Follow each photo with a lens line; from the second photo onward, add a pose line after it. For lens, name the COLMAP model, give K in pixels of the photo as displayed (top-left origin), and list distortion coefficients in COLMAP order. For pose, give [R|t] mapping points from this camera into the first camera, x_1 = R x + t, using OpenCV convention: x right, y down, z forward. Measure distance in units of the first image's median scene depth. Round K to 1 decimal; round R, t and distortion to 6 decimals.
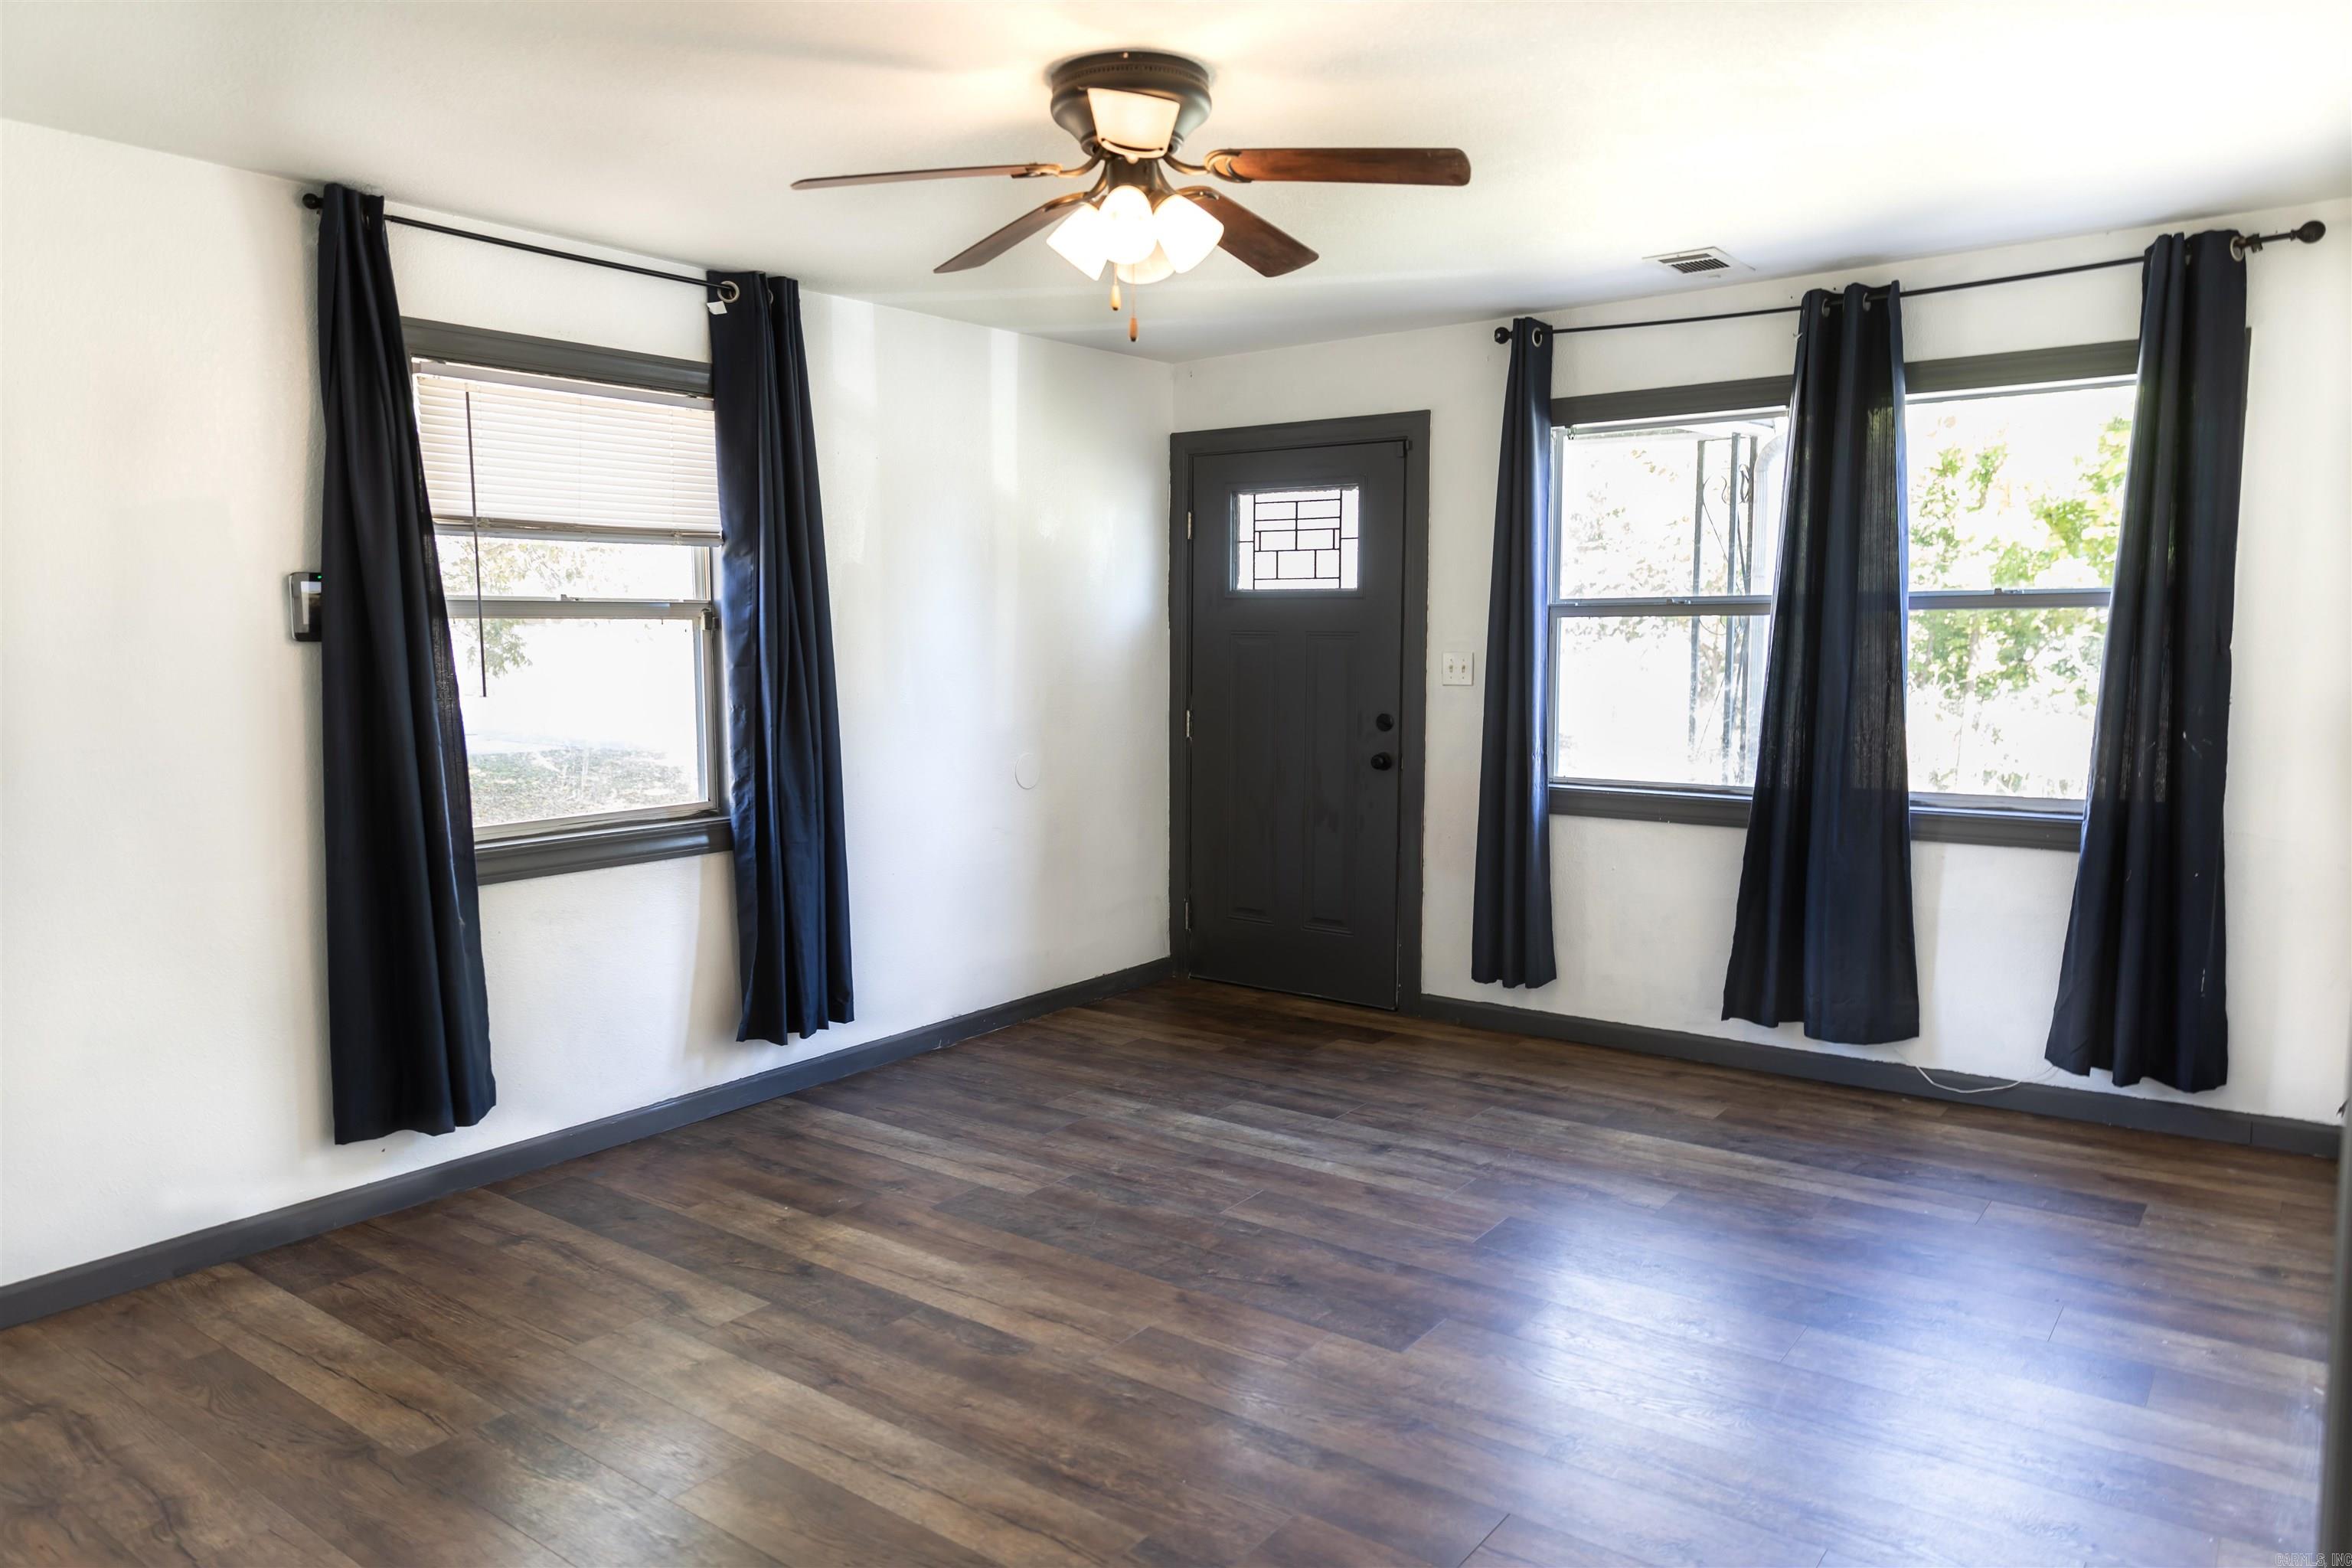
lens RADIAL K [[1587.8, 0, 1162.0], [0, 1587.8, 787.5], [0, 0, 1]] dist [0.021968, -0.014395]
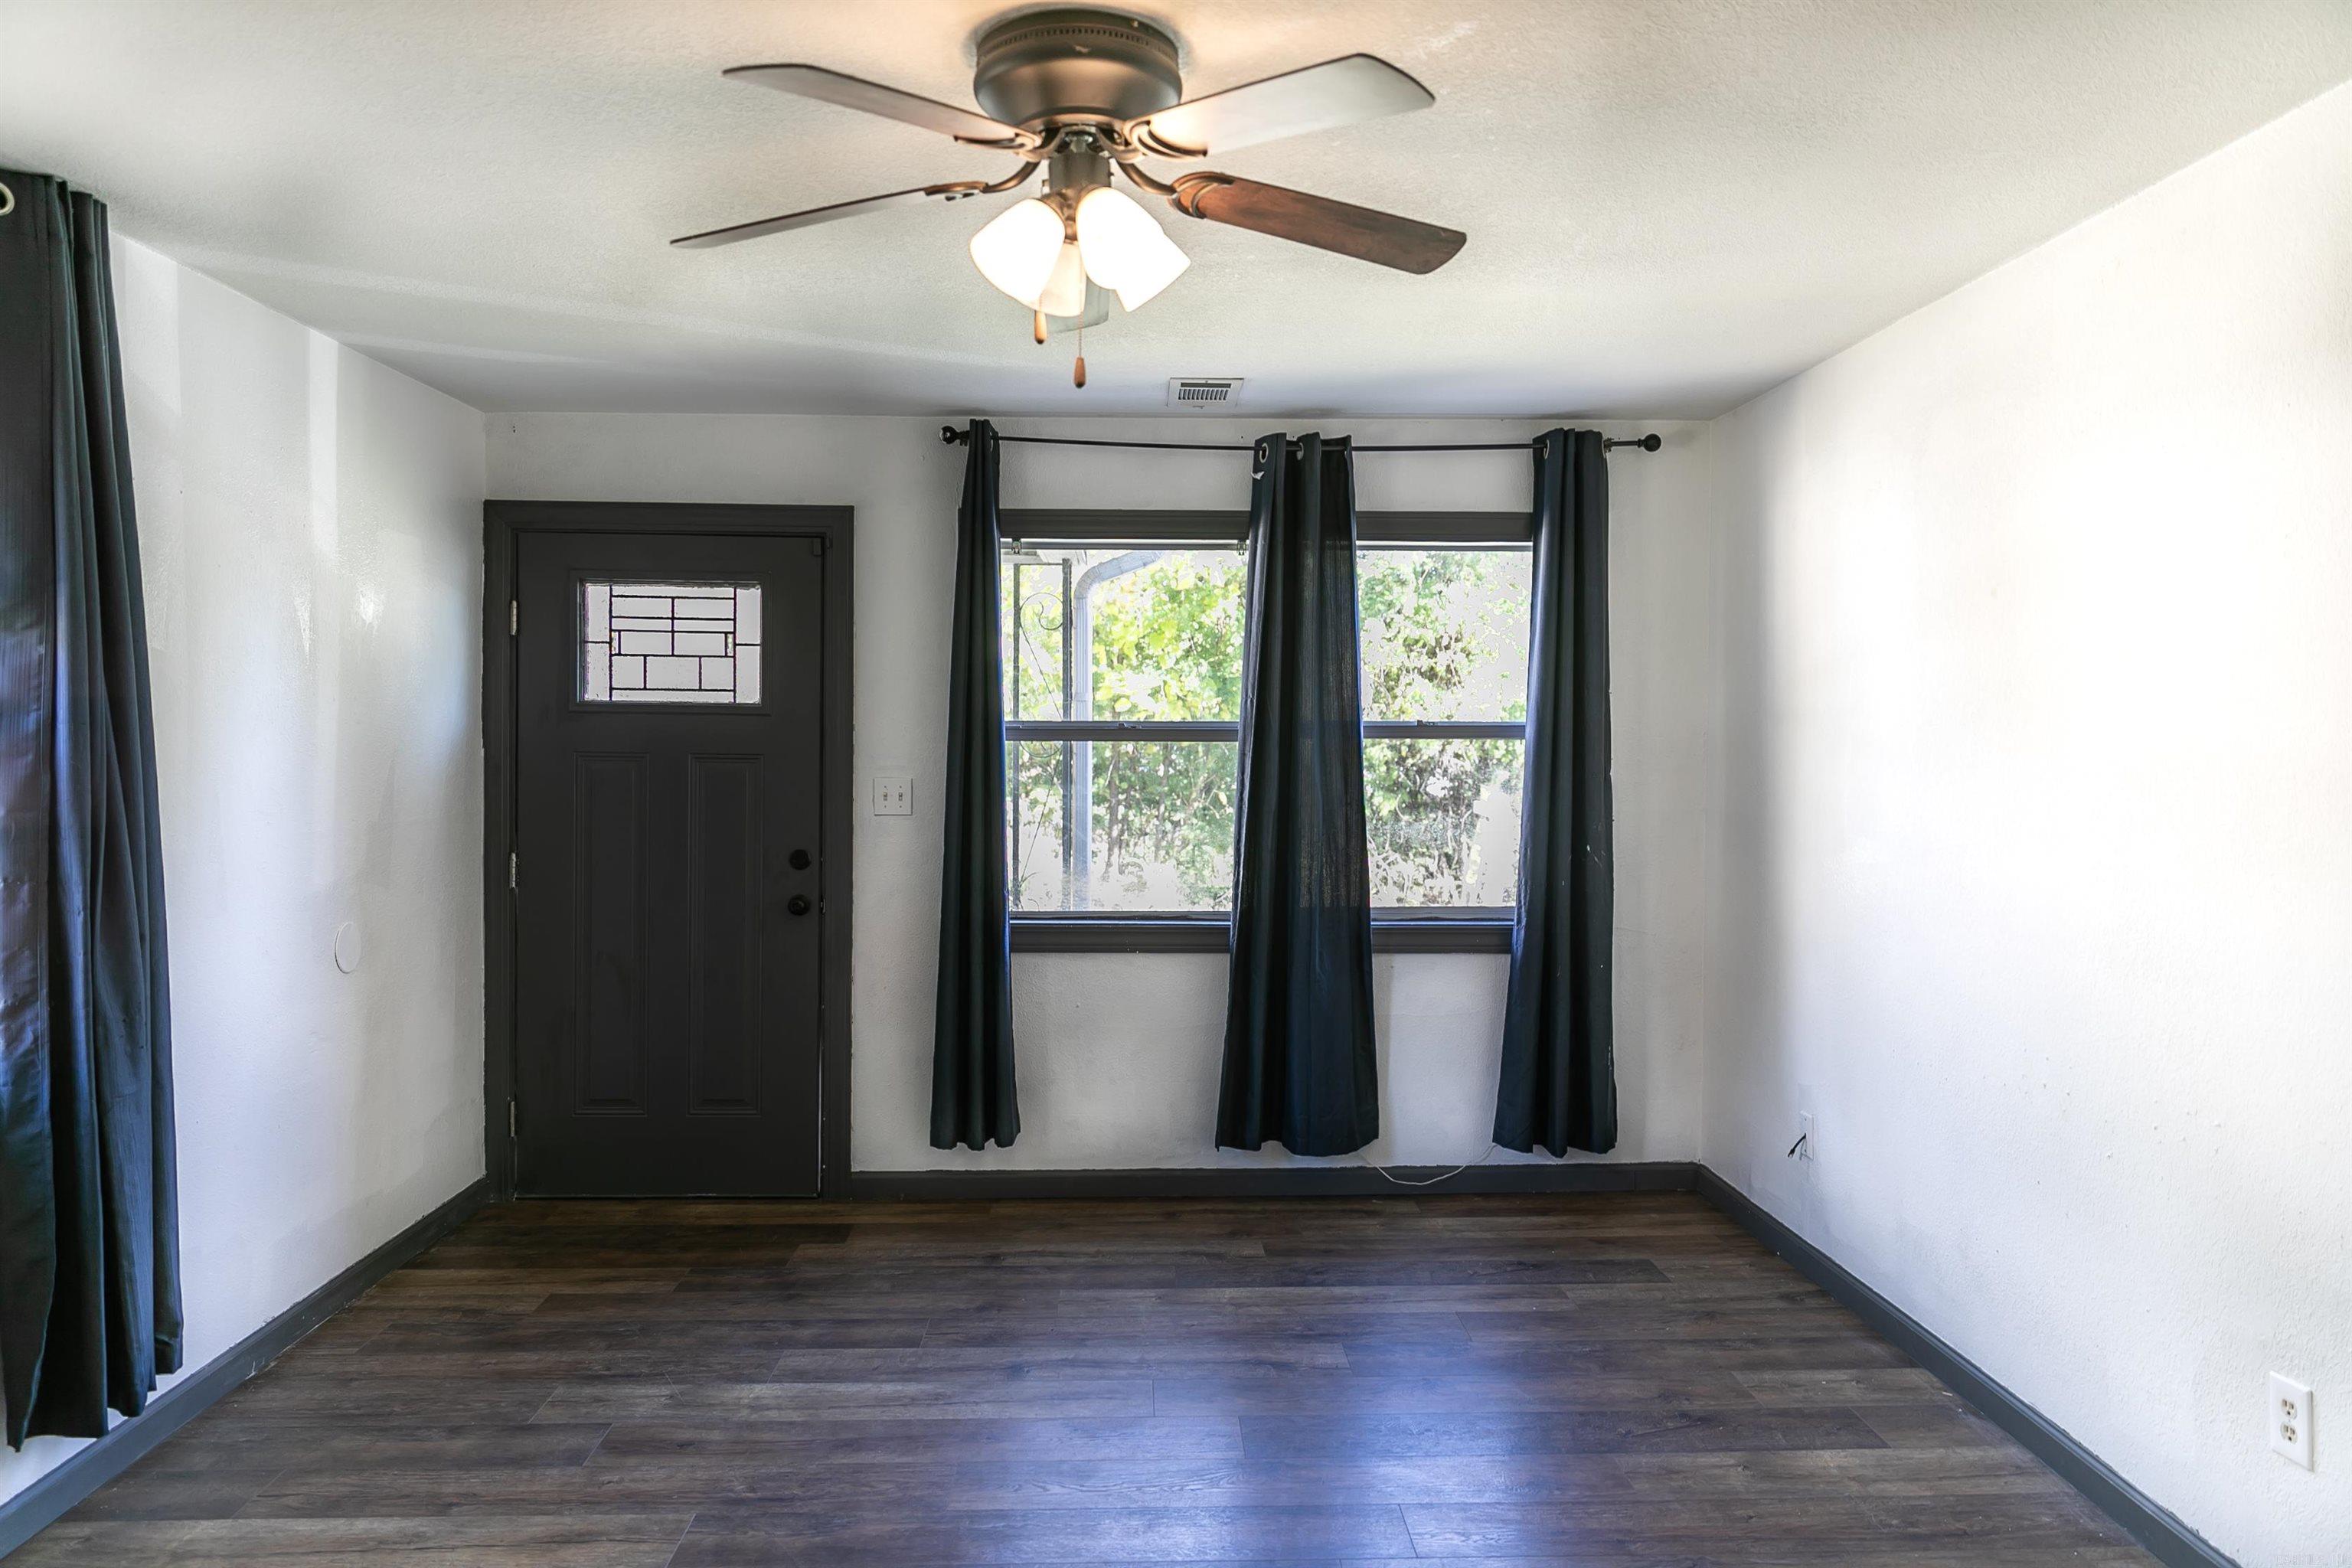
lens RADIAL K [[1587.8, 0, 1162.0], [0, 1587.8, 787.5], [0, 0, 1]] dist [0.021968, -0.014395]
pose [[0.772608, -0.009454, 0.634813, -0.298284], [0.054341, 0.997205, -0.051285, -0.029650], [-0.632553, 0.074119, 0.770962, 0.248650]]
